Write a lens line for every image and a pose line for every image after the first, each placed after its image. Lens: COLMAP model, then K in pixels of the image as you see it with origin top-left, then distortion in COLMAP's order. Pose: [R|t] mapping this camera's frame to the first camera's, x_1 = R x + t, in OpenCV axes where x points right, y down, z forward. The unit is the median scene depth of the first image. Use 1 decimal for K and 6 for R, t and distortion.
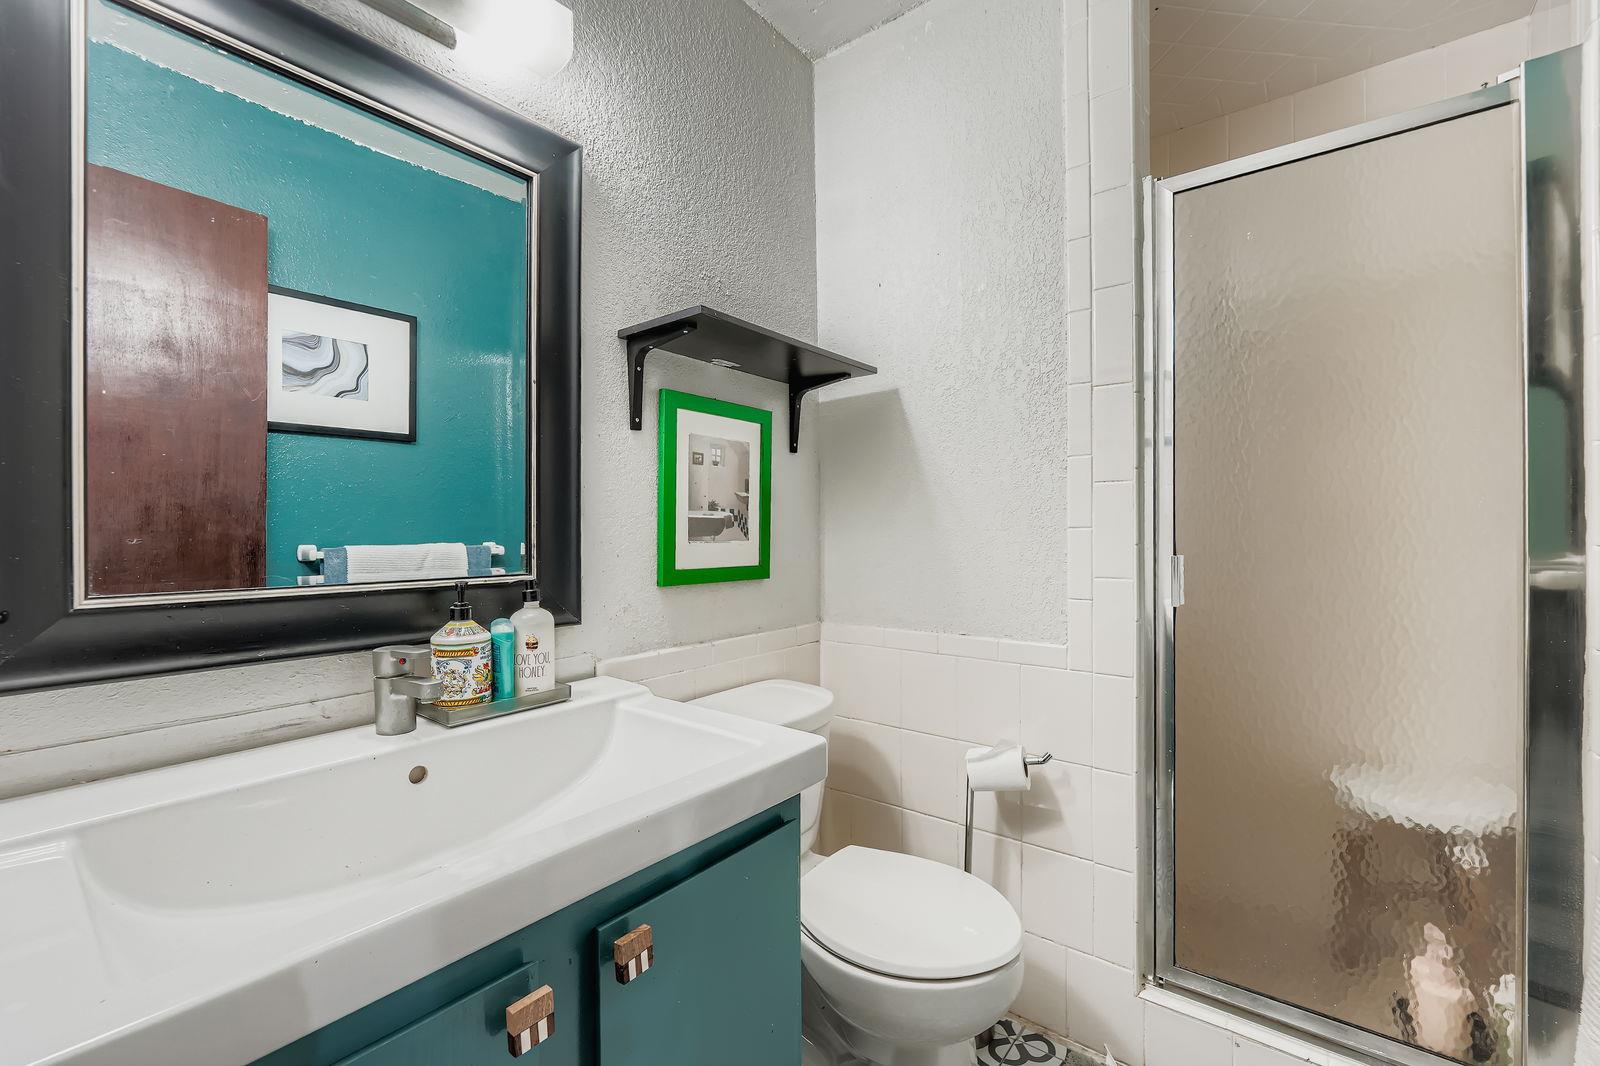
lens RADIAL K [[663.8, 0, 792.5], [0, 663.8, 528.1], [0, 0, 1]] dist [-0.003989, -0.001036]
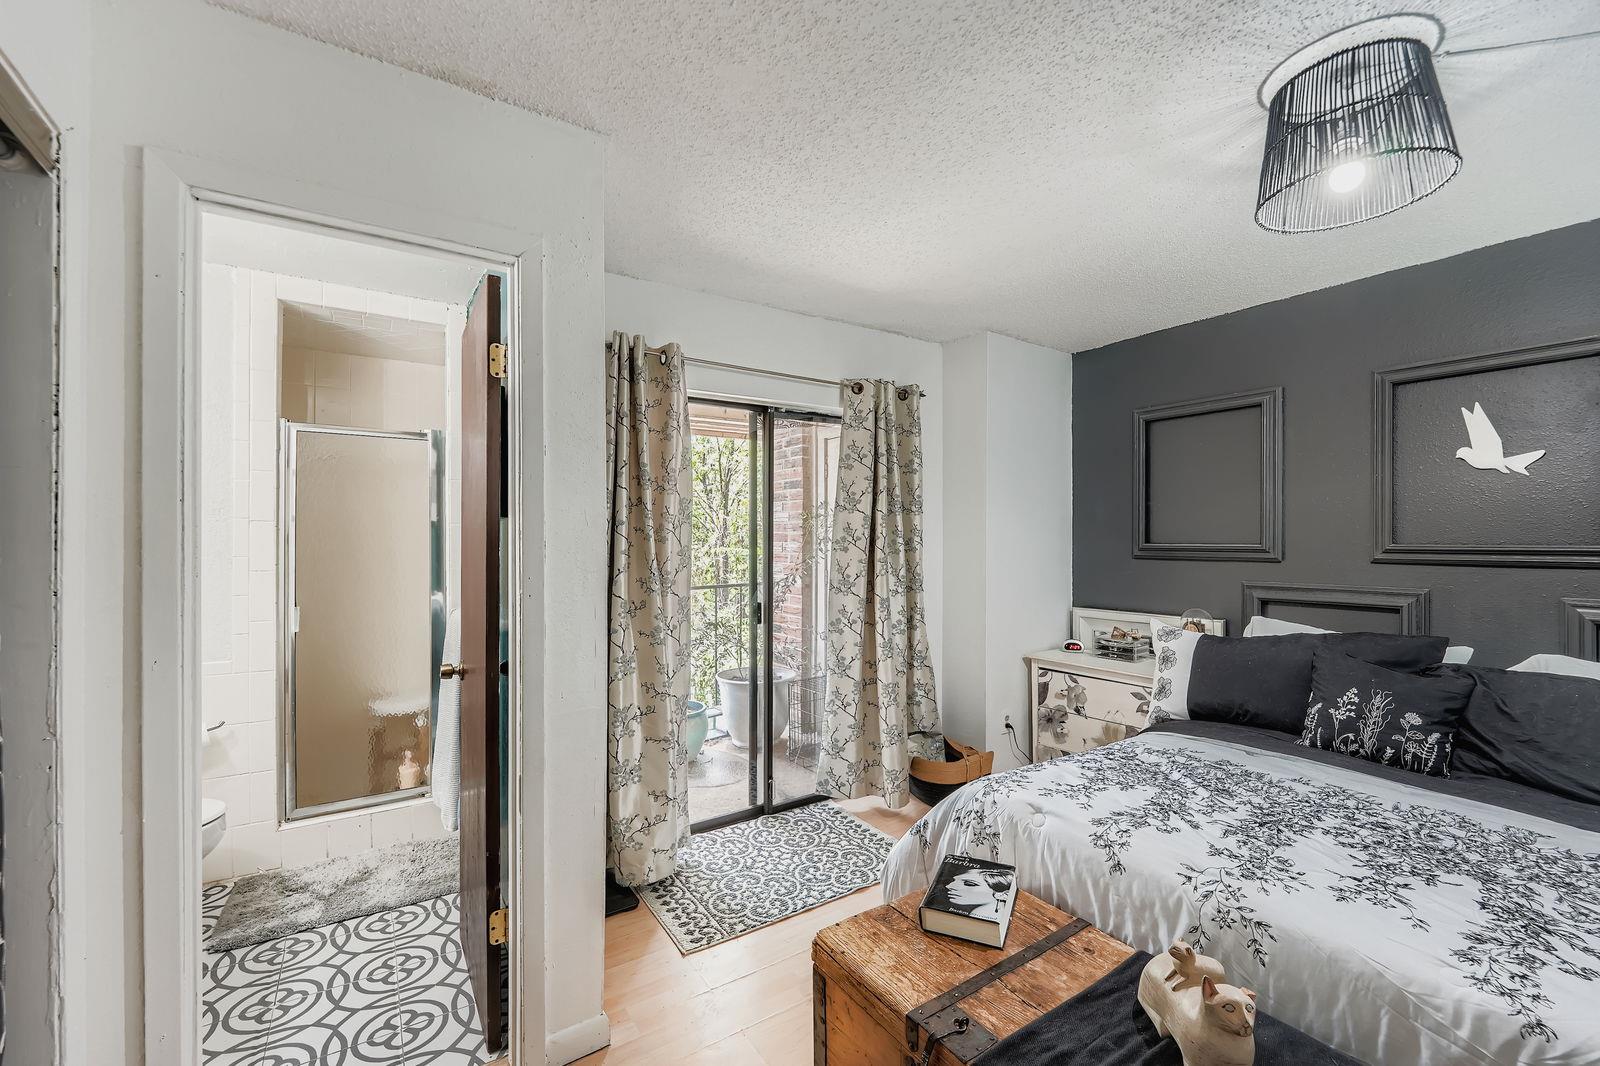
lens RADIAL K [[663.8, 0, 809.6], [0, 663.8, 542.4], [0, 0, 1]] dist [-0.003989, -0.001036]
pose [[0.290643, 0.000496, 0.956831, -1.291050], [-0.000242, 1.000000, -0.000444, -0.219340], [-0.956831, -0.000102, 0.290644, -1.560712]]
